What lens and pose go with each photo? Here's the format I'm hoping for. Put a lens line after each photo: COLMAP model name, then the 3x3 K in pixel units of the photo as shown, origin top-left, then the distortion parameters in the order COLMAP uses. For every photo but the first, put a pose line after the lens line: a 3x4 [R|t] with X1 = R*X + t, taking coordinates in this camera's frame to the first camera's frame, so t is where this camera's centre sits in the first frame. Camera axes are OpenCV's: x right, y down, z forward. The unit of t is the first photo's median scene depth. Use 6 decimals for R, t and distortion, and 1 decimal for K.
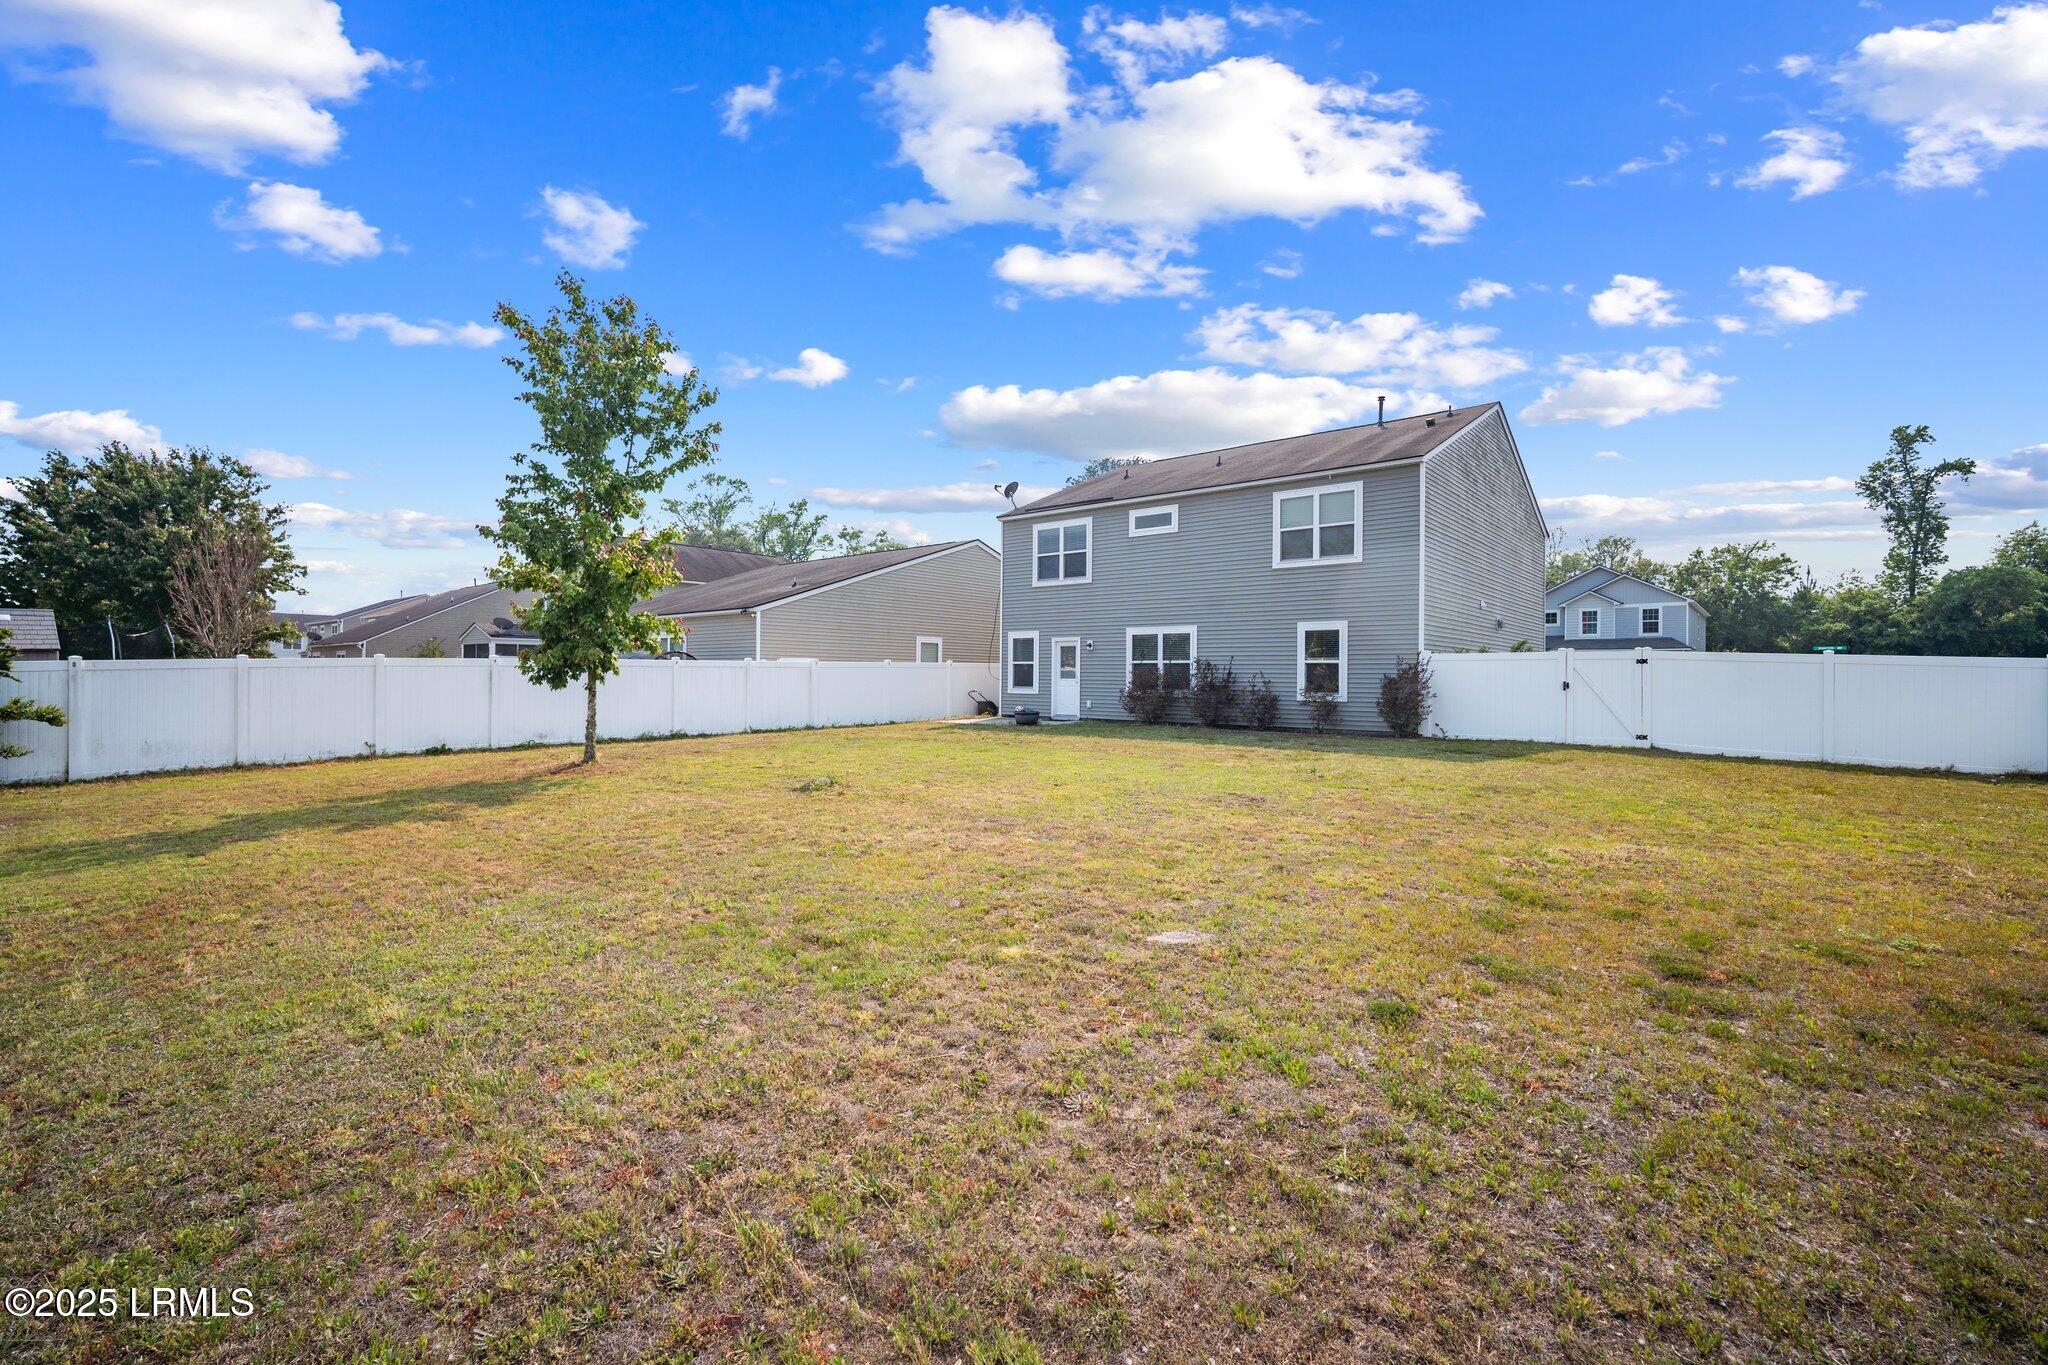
lens RADIAL K [[902.7, 0, 1024.9], [0, 902.7, 666.4], [0, 0, 1]] dist [-0.007902, 0.000541]
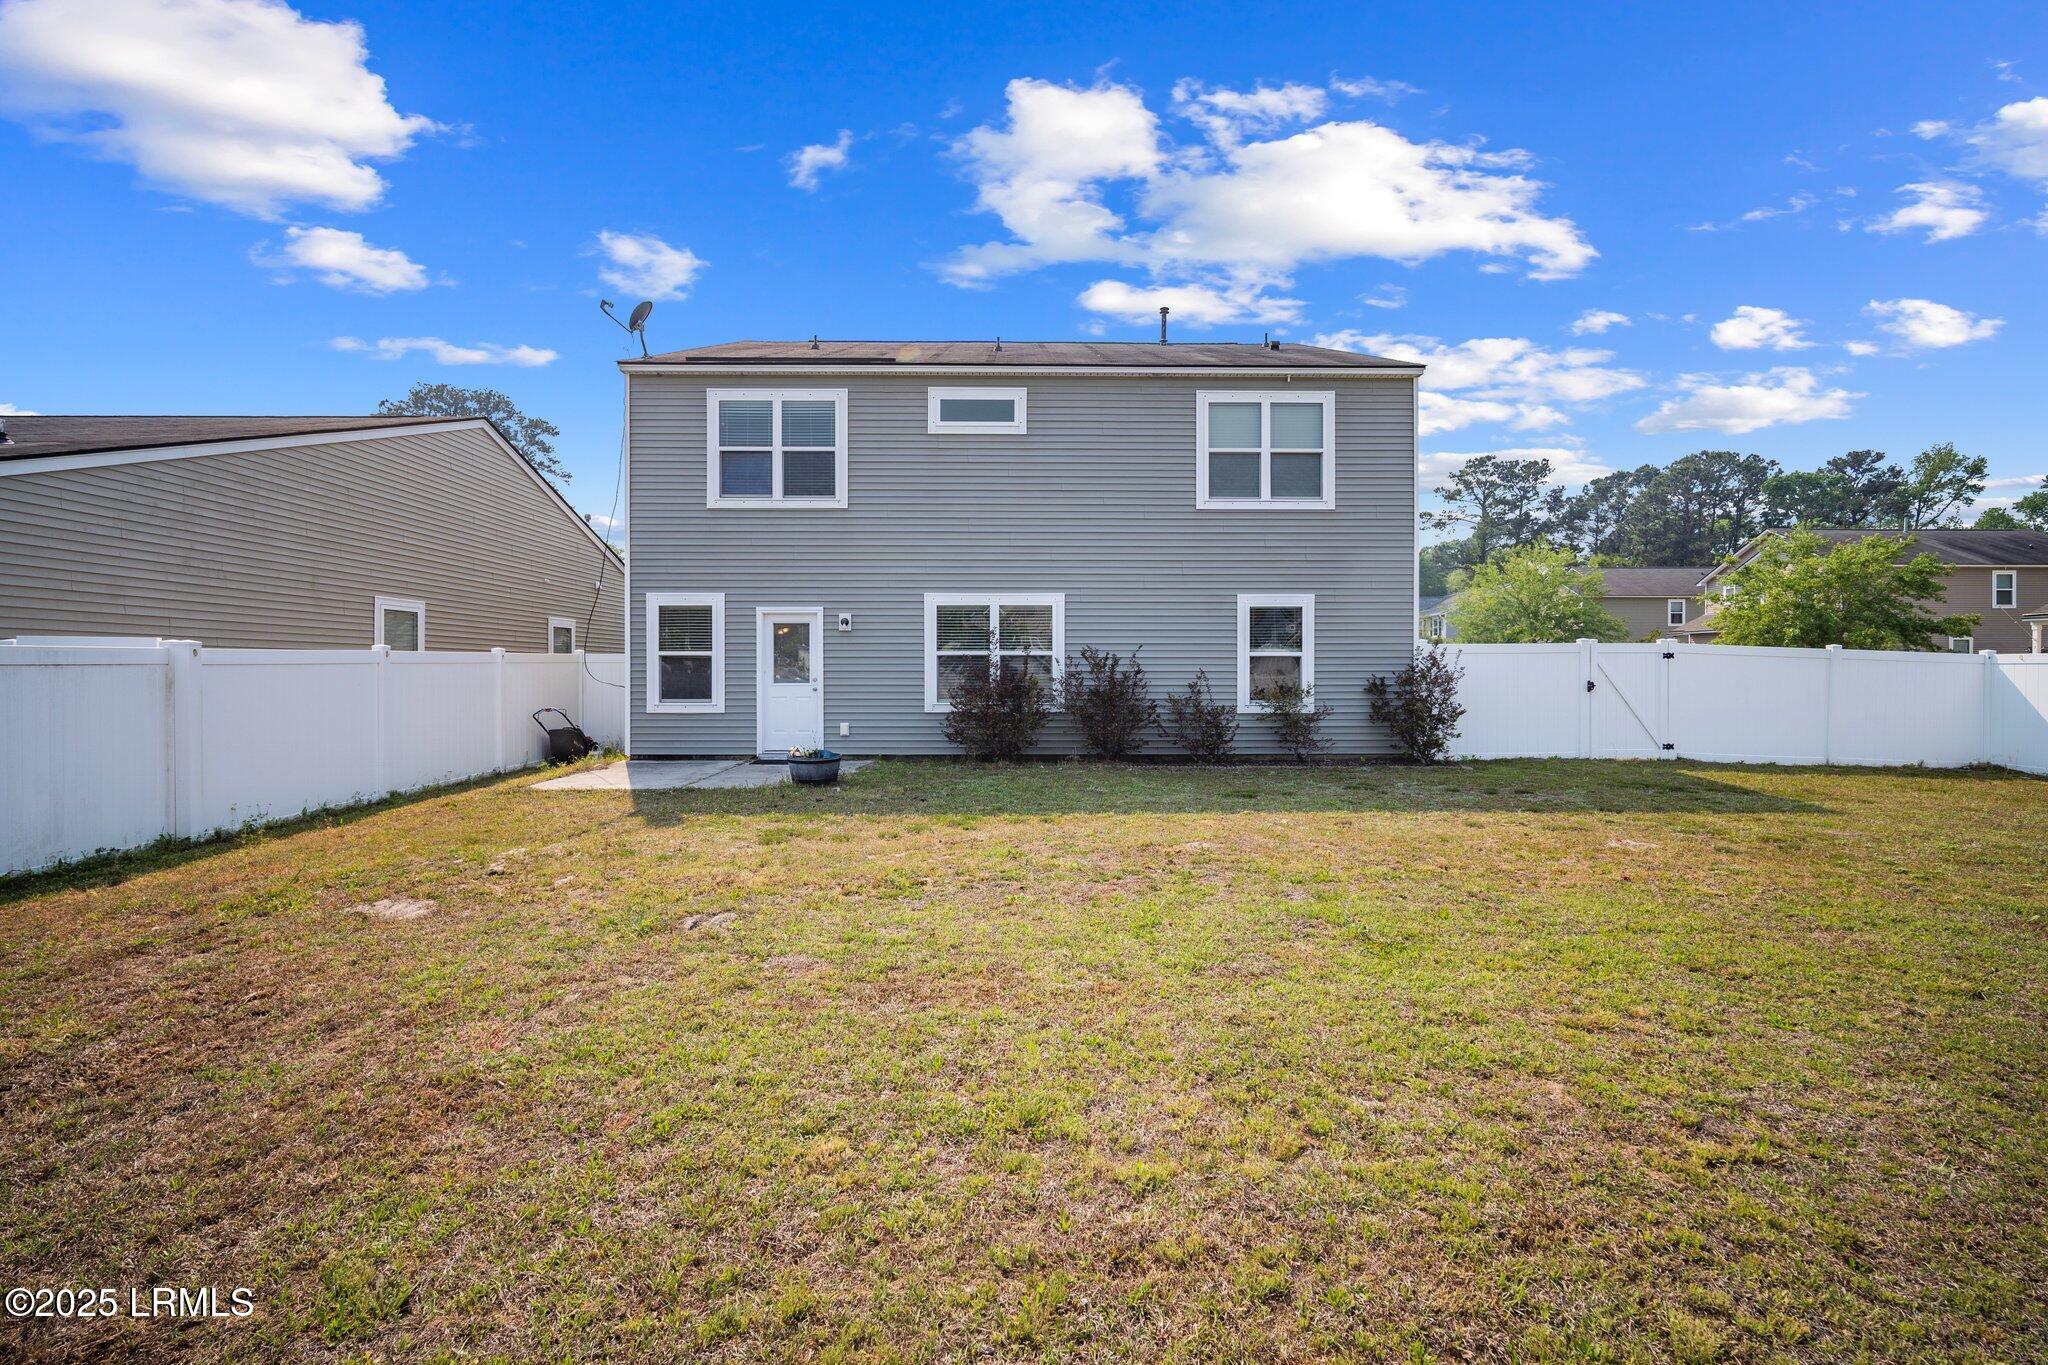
lens RADIAL K [[910.2, 0, 1024.9], [0, 910.2, 675.1], [0, 0, 1]] dist [-0.013355, 0.003774]
pose [[0.755213, -0.010690, 0.655392, -0.229487], [-0.001644, 0.999833, 0.018203, -0.001395], [-0.655478, -0.014825, 0.755069, 0.556078]]
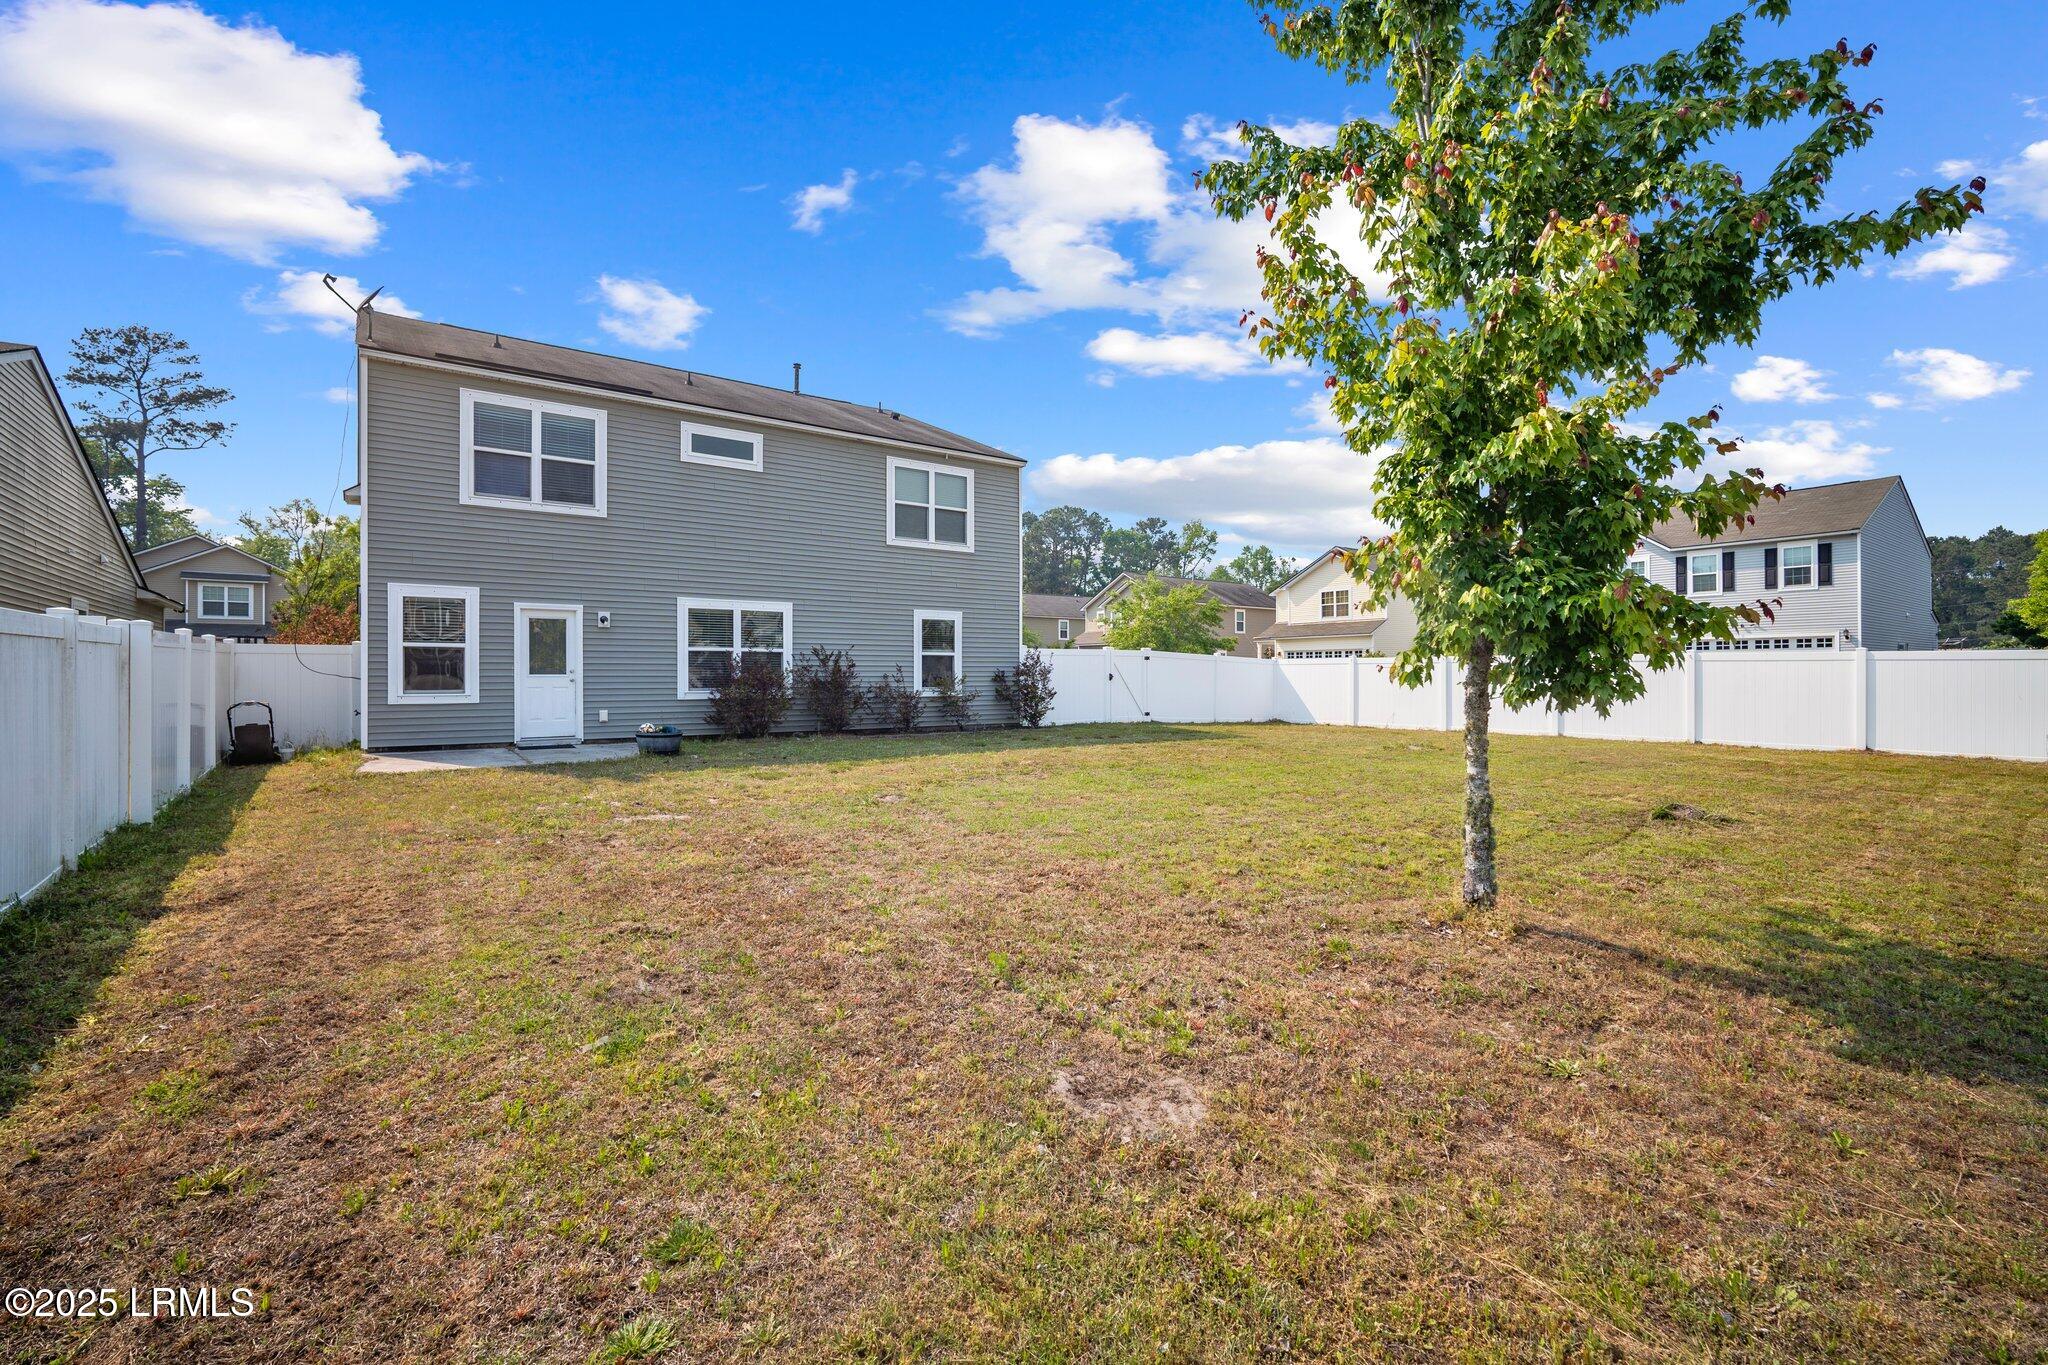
lens RADIAL K [[910.2, 0, 1024.9], [0, 910.2, 675.1], [0, 0, 1]] dist [-0.013355, 0.003774]
pose [[0.229830, -0.006817, 0.973207, -0.507821], [-0.009701, 0.999910, 0.009295, 0.006398], [-0.973183, -0.011577, 0.229743, 0.633874]]
